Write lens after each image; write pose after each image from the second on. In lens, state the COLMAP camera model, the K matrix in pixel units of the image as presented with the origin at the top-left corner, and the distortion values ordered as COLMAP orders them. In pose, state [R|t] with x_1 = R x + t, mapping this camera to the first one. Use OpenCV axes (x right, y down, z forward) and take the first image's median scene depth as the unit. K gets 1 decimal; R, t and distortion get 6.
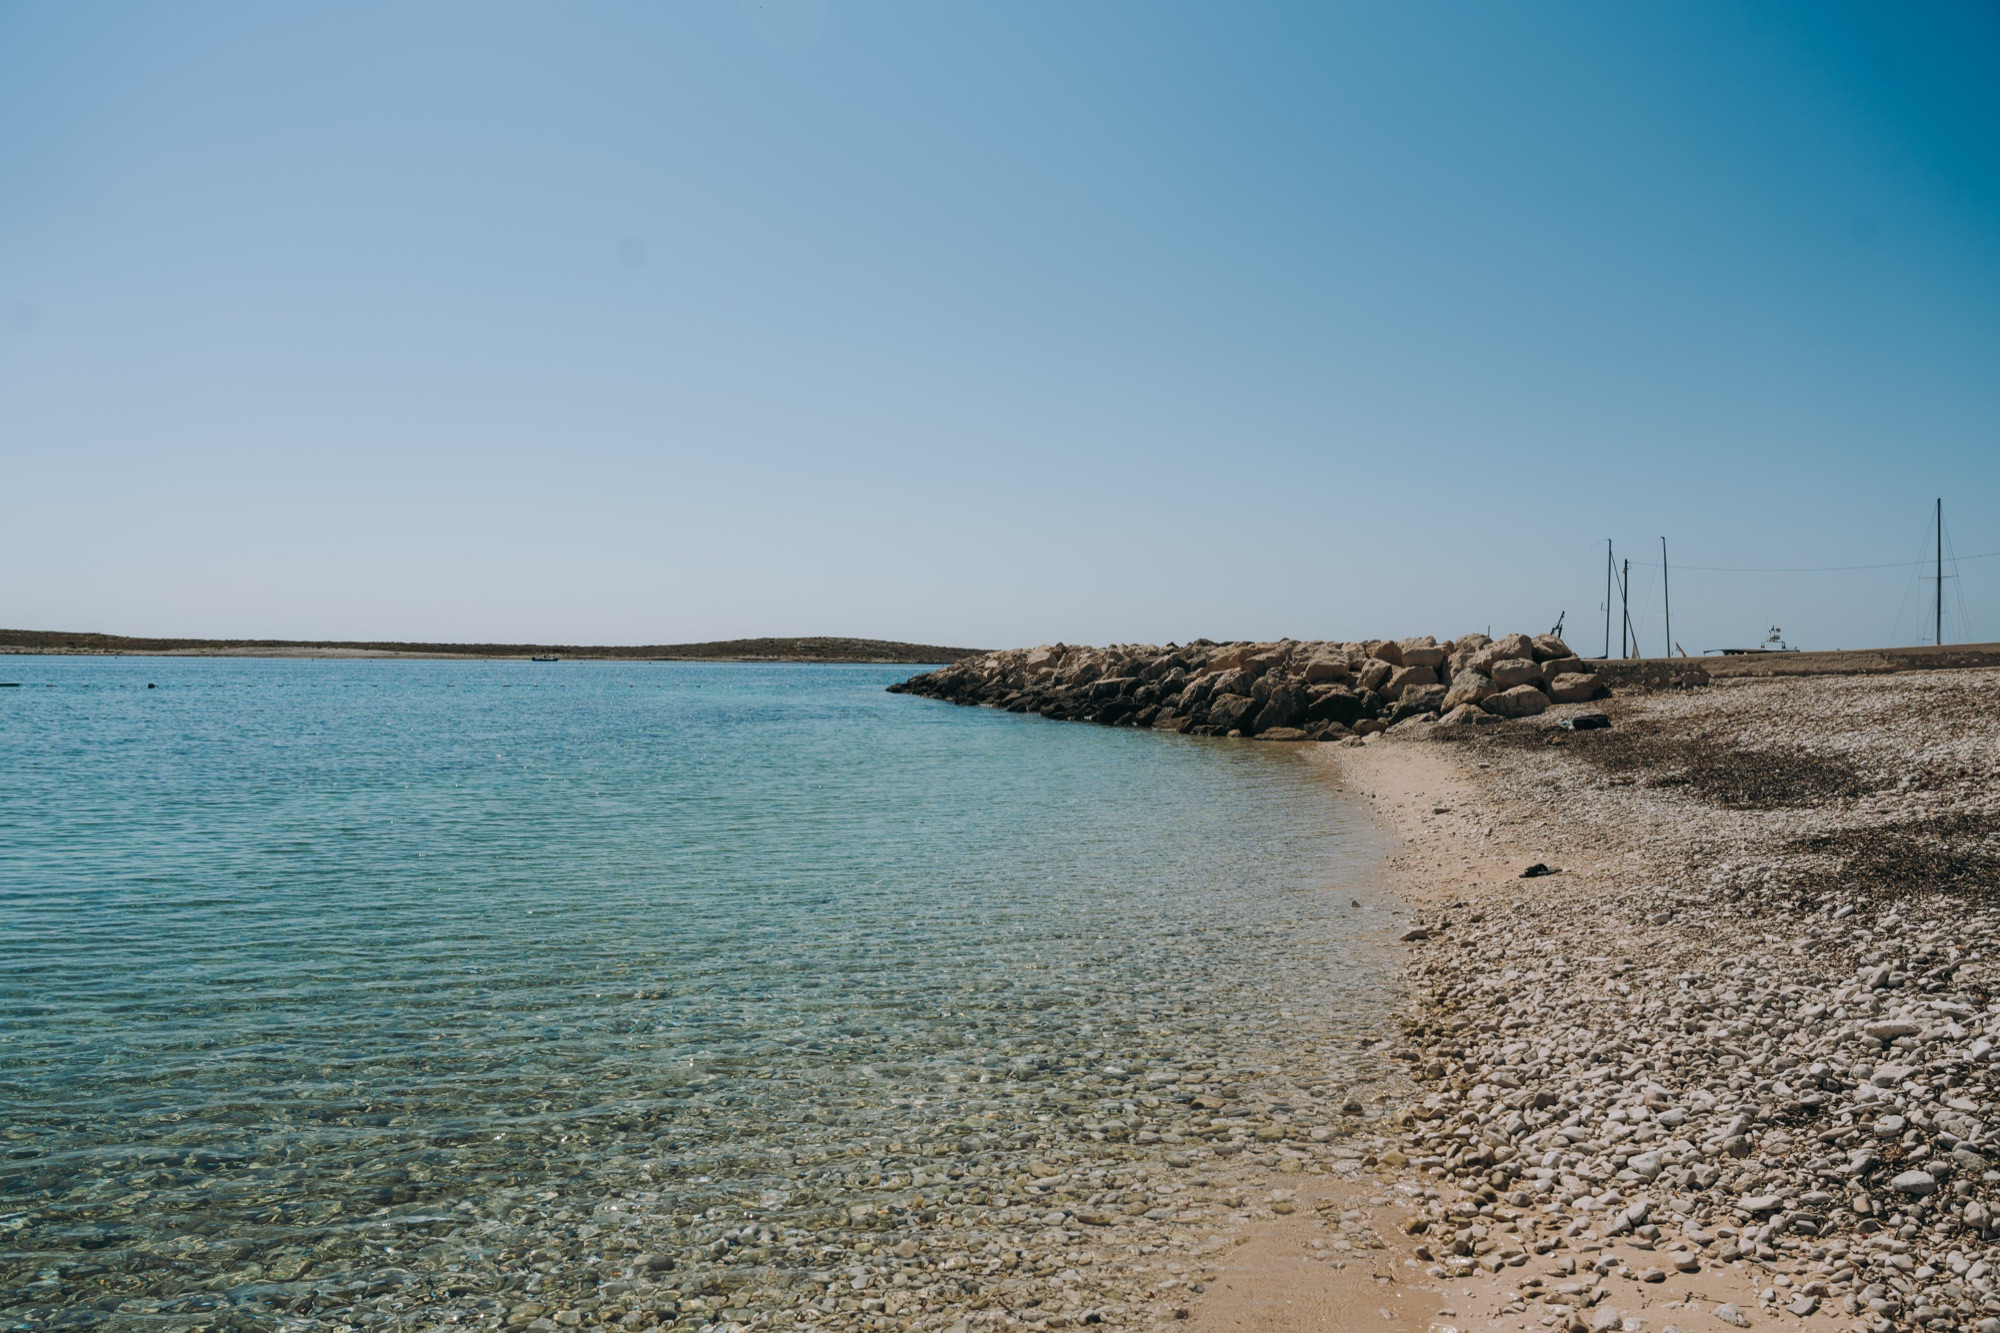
lens RADIAL K [[1334.3, 0, 1001.7], [0, 1334.3, 663.4], [0, 0, 1]] dist [-0.009377, 0.006539]
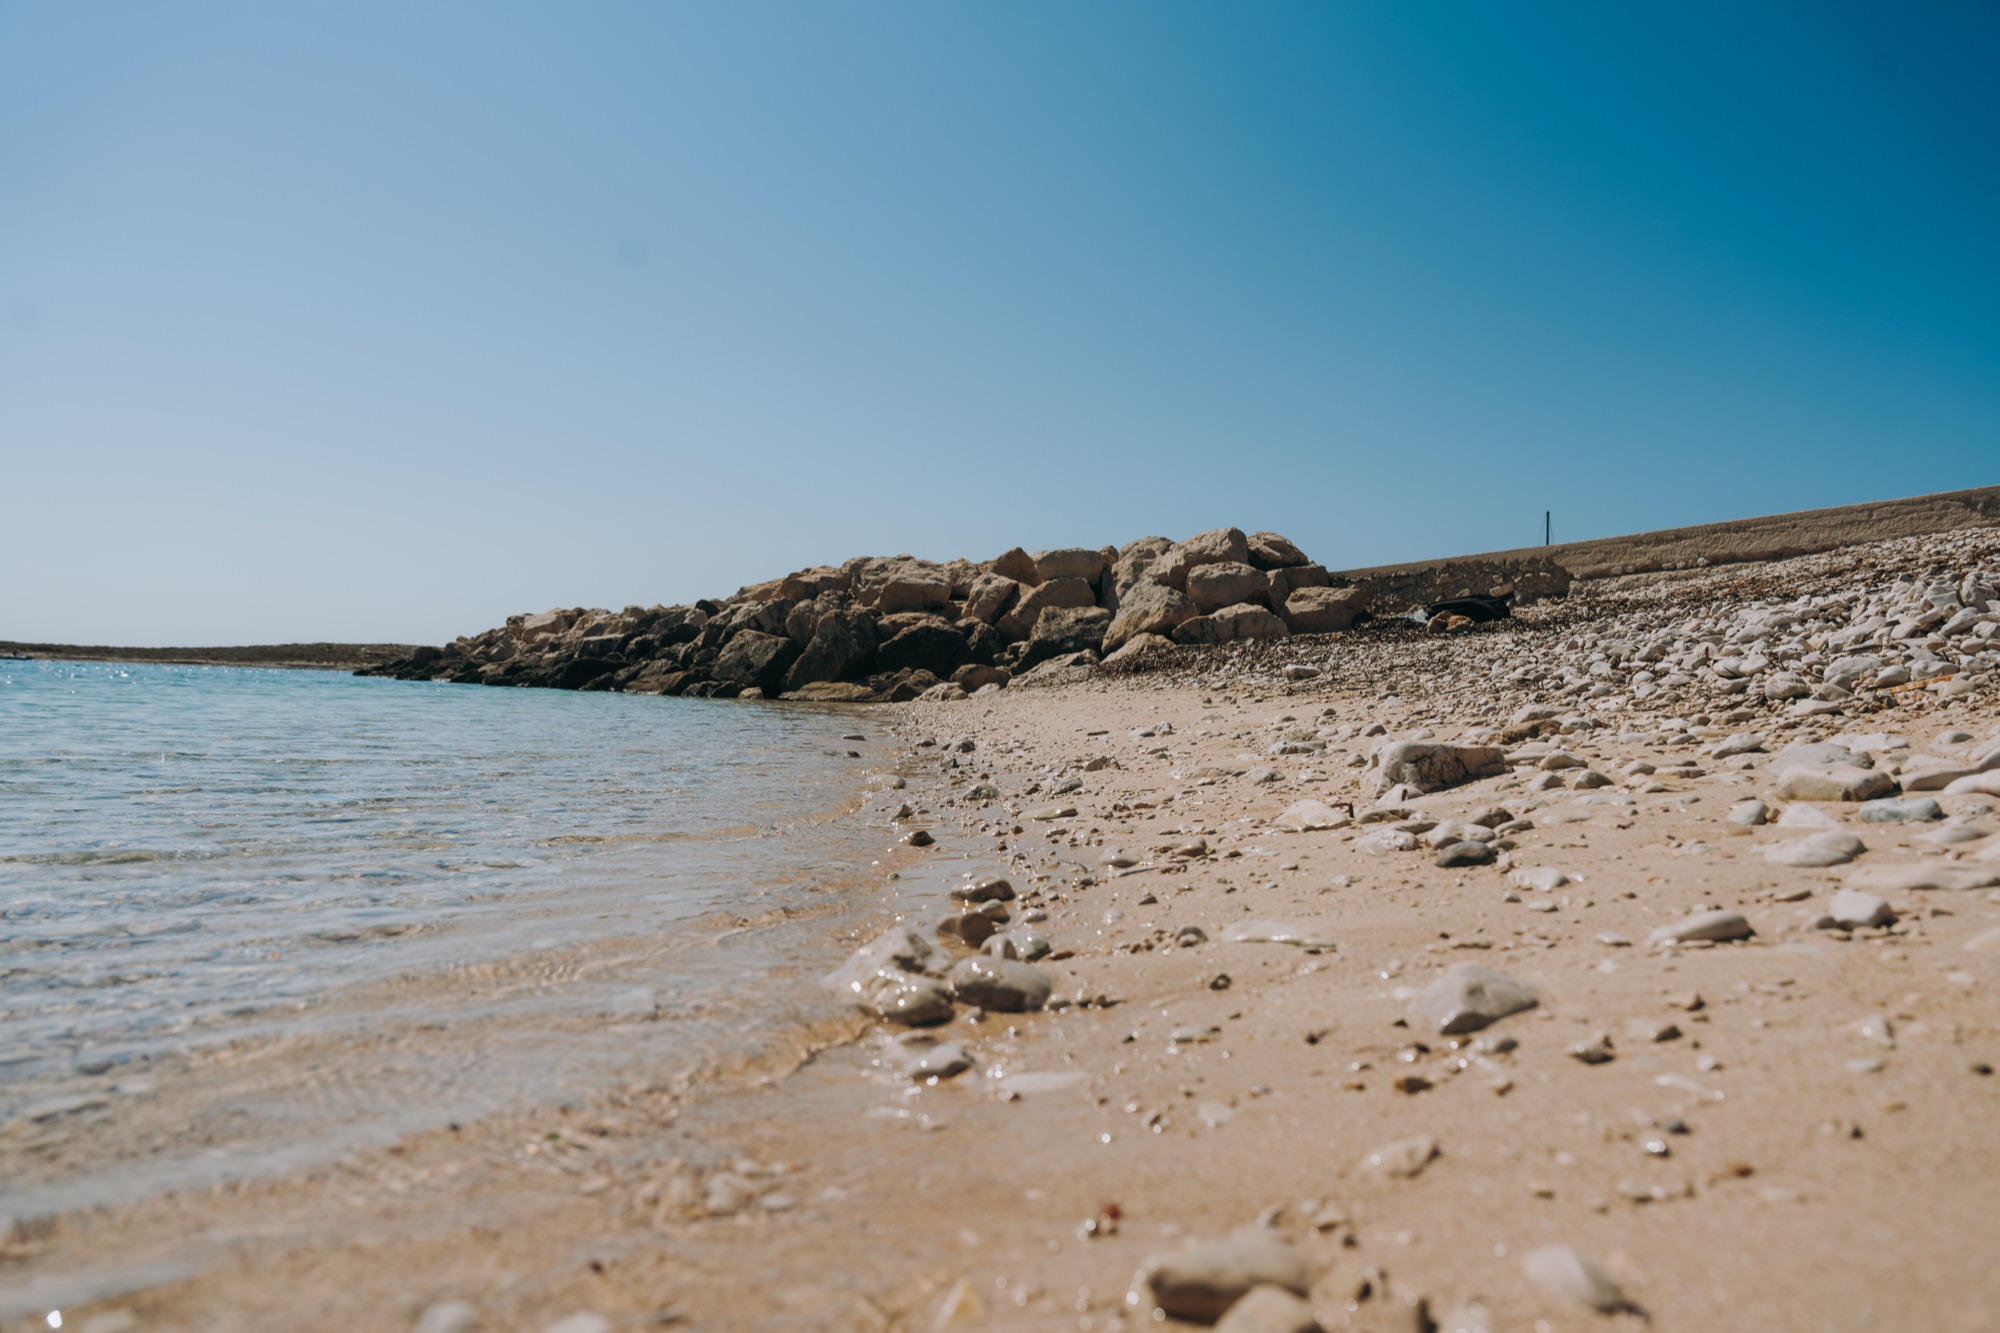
lens RADIAL K [[1334.3, 0, 1004.2], [0, 1334.3, 667.0], [0, 0, 1]] dist [-0.009377, 0.006539]
pose [[0.959229, 0.025686, 0.281460, 0.121649], [-0.021425, 0.999605, -0.018207, 0.051051], [-0.281817, 0.011435, 0.959400, 0.437634]]
